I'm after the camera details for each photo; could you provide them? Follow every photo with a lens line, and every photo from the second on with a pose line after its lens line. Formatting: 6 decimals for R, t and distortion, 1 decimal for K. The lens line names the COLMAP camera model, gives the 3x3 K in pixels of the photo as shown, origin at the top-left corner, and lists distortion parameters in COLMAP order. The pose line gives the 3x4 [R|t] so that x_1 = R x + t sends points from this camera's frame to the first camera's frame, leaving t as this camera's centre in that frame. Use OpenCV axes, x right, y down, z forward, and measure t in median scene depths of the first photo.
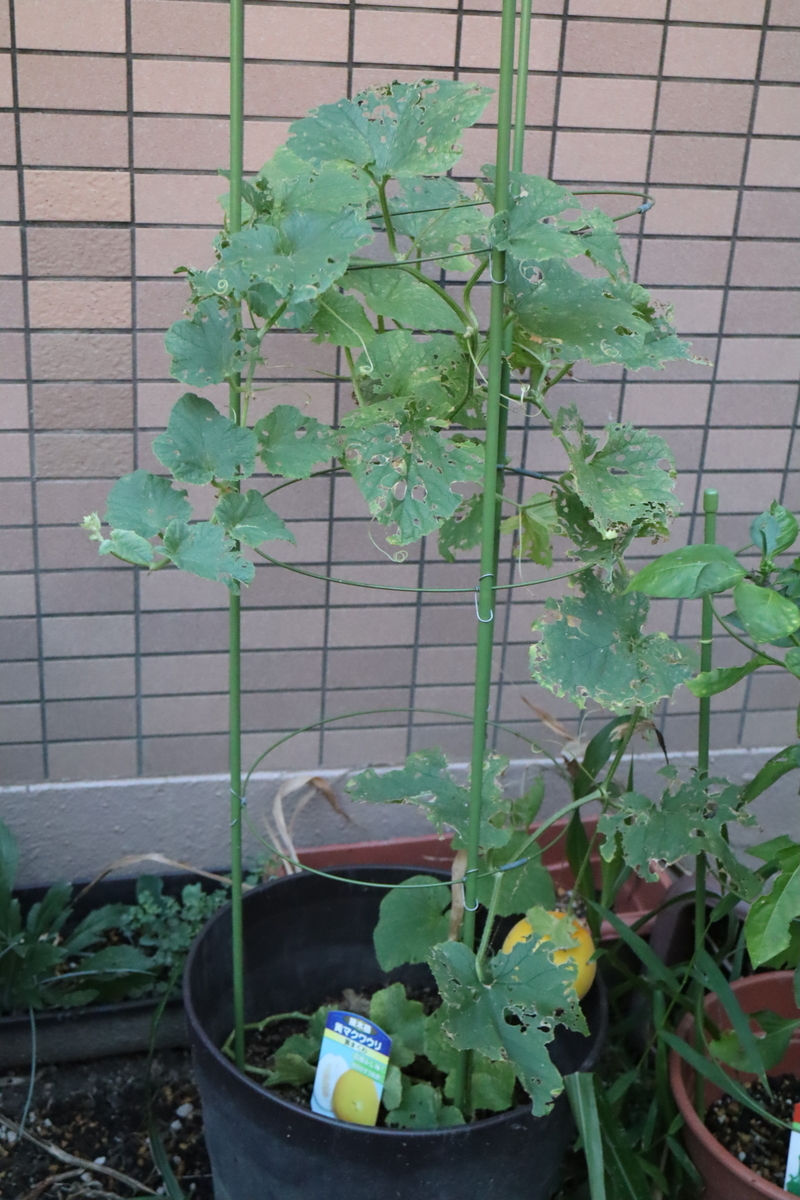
lens RADIAL K [[1518.1, 0, 400.0], [0, 1518.1, 600.0], [0, 0, 1]] dist [-0.038343, 0.095953]
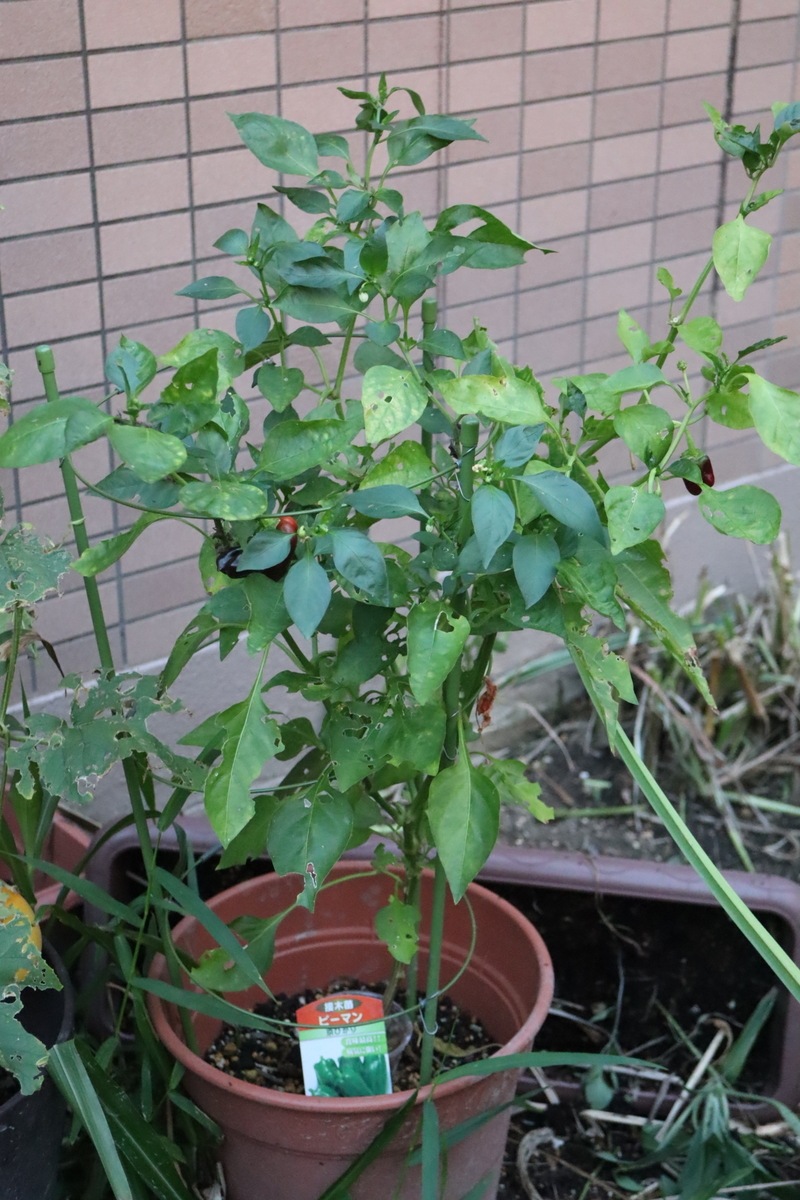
lens RADIAL K [[2002.1, 0, 400.0], [0, 2002.1, 600.0], [0, 0, 1]] dist [0.015396, 0.162484]
pose [[0.895228, -0.235632, 0.378212, -0.077086], [0.231415, 0.971167, 0.057291, 0.048095], [-0.380806, 0.036235, 0.923945, -0.127698]]
